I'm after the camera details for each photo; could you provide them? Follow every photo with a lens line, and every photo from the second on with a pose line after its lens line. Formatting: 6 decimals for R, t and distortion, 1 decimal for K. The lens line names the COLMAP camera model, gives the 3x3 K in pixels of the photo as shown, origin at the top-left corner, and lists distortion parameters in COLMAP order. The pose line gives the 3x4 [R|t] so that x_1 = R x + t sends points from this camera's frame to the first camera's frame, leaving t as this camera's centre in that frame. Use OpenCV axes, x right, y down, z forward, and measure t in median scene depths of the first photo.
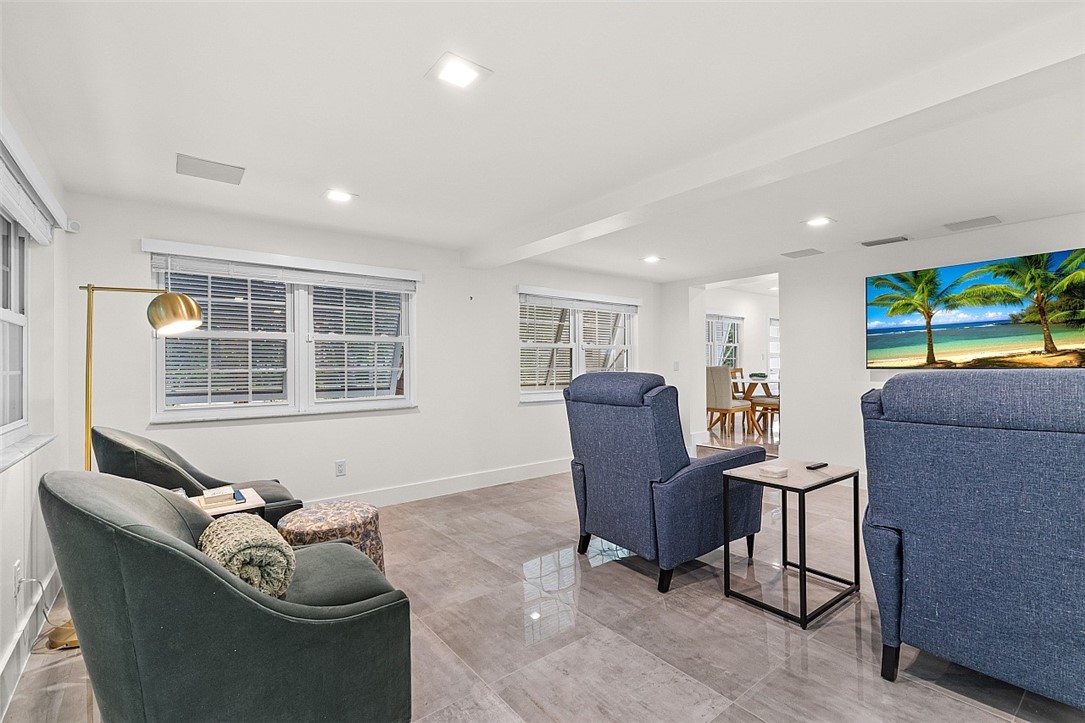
lens RADIAL K [[493.1, 0, 541.3], [0, 493.1, 363.5], [0, 0, 1]] dist [0.004541, 0.000705]
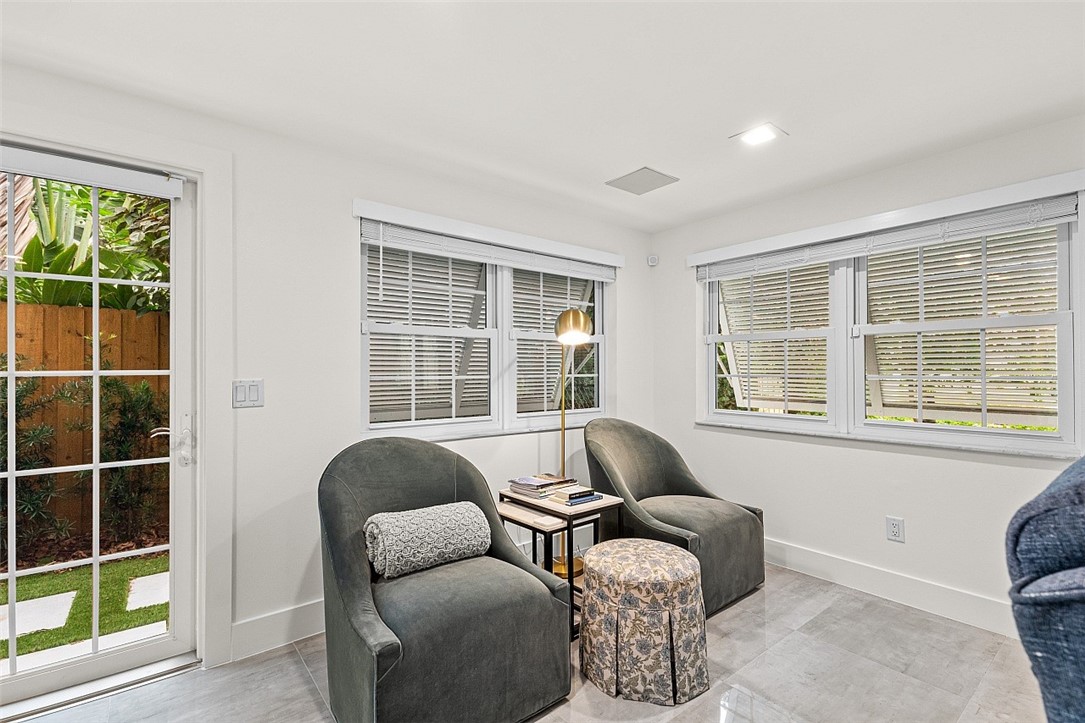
lens RADIAL K [[493.1, 0, 542.2], [0, 493.1, 366.4], [0, 0, 1]] dist [0.004541, 0.000705]
pose [[0.007297, -0.002784, -0.999970, 0.293075], [0.007006, 0.999972, -0.002733, -0.003714], [0.999949, -0.006986, 0.007316, 0.652488]]
